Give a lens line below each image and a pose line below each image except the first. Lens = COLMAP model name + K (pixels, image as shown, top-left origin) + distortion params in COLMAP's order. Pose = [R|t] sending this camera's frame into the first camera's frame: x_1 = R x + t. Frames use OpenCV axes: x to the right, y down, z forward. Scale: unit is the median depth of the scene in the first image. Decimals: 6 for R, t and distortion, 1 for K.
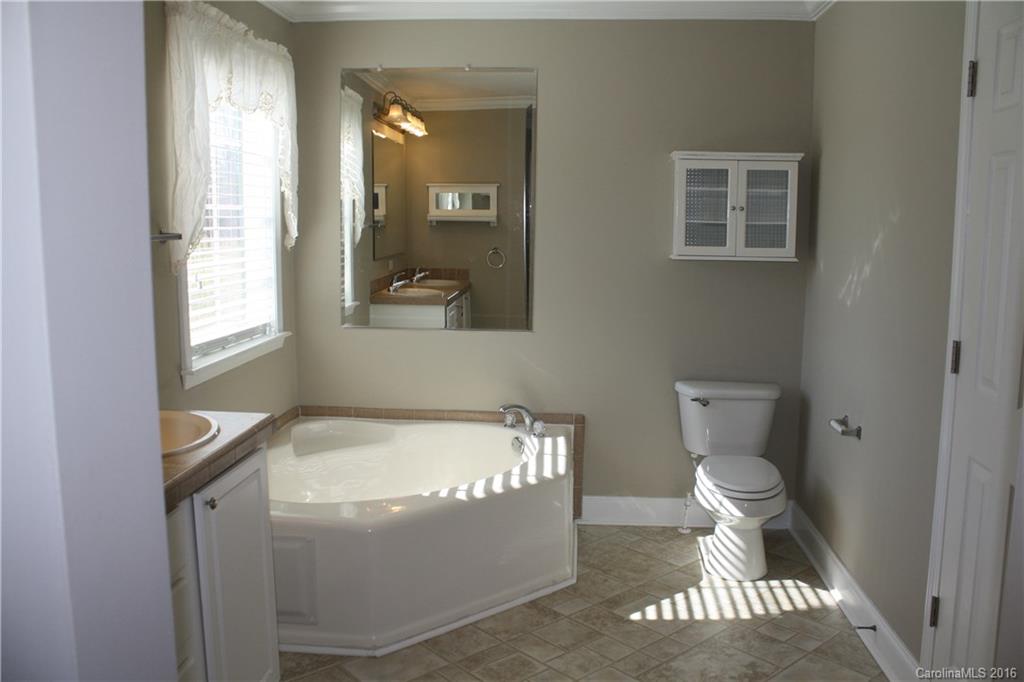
lens RADIAL K [[858.0, 0, 512.1], [0, 858.0, 339.4], [0, 0, 1]] dist [-0.106238, 0.024894]
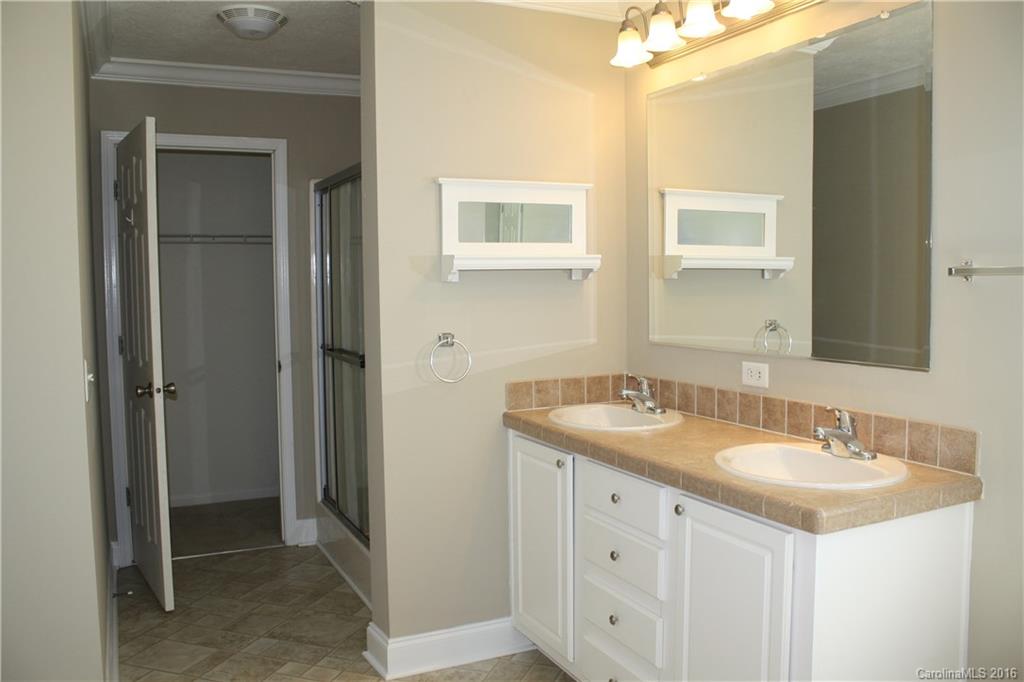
lens RADIAL K [[858.0, 0, 513.0], [0, 858.0, 338.4], [0, 0, 1]] dist [-0.106238, 0.024894]
pose [[-0.866709, 0.036133, -0.497504, 0.302915], [-0.073564, 0.977208, 0.199130, -0.273330], [0.493360, 0.209186, -0.844297, 1.980021]]
